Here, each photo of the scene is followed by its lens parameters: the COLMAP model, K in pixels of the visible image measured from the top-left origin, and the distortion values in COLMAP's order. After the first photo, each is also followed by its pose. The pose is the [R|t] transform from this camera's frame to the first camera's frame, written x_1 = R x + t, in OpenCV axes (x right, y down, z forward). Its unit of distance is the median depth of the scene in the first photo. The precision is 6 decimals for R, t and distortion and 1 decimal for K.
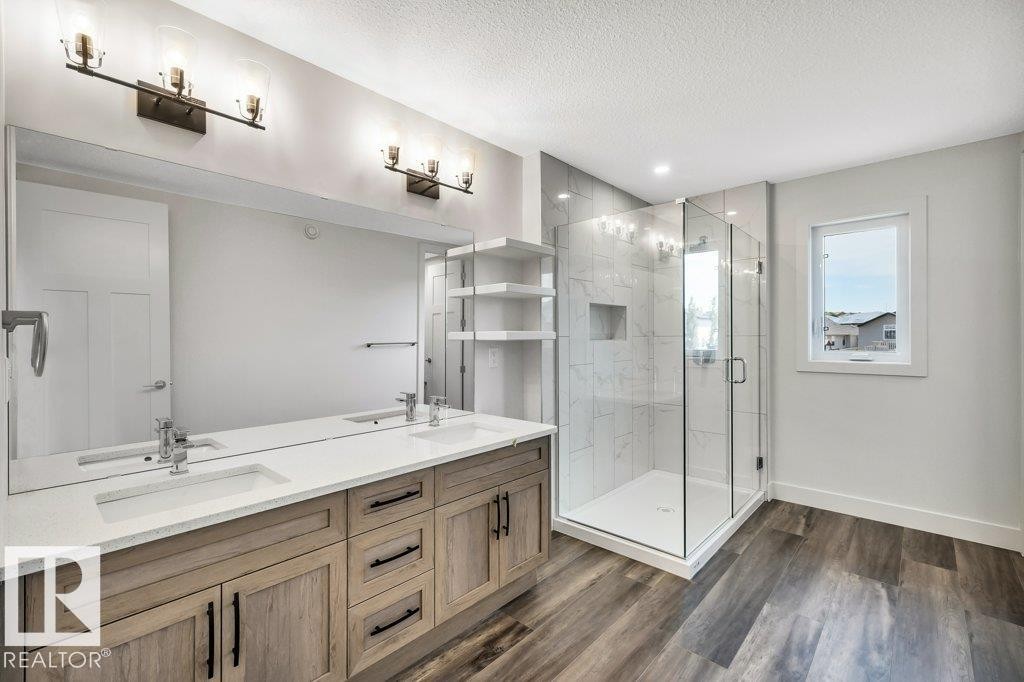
lens RADIAL K [[446.2, 0, 512.1], [0, 446.2, 337.8], [0, 0, 1]] dist [0.001438, 0.000013]
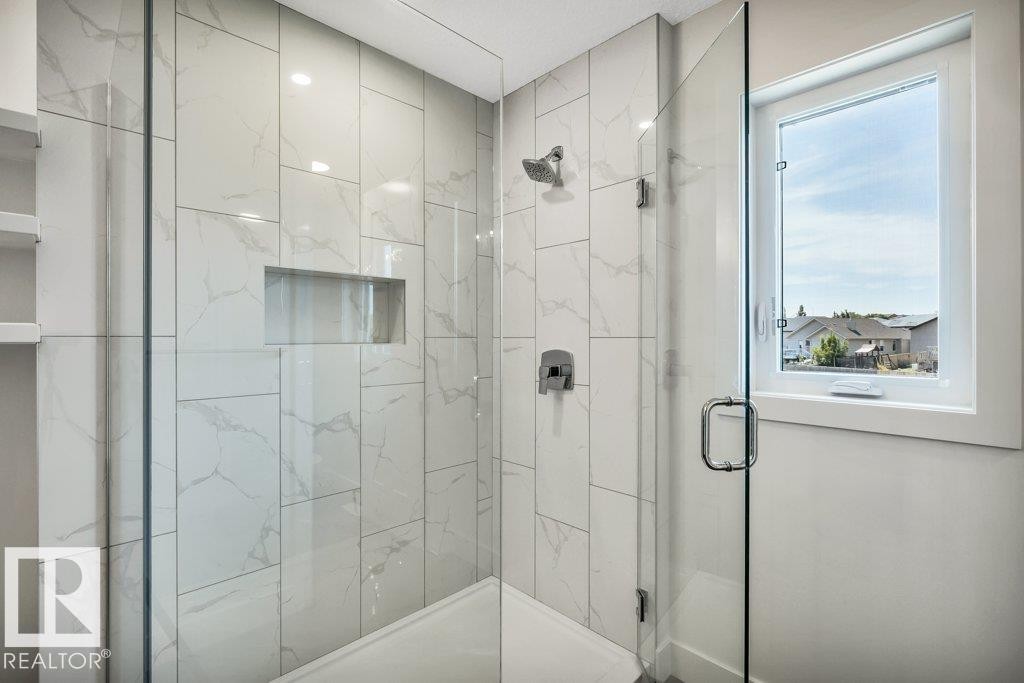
lens RADIAL K [[463.6, 0, 512.0], [0, 463.6, 341.5], [0, 0, 1]] dist [-0.019106, 0.000155]
pose [[0.998188, 0.005739, -0.059896, 0.403762], [-0.005561, 0.999980, 0.003135, -0.001395], [0.059913, -0.002796, 0.998200, 0.455968]]
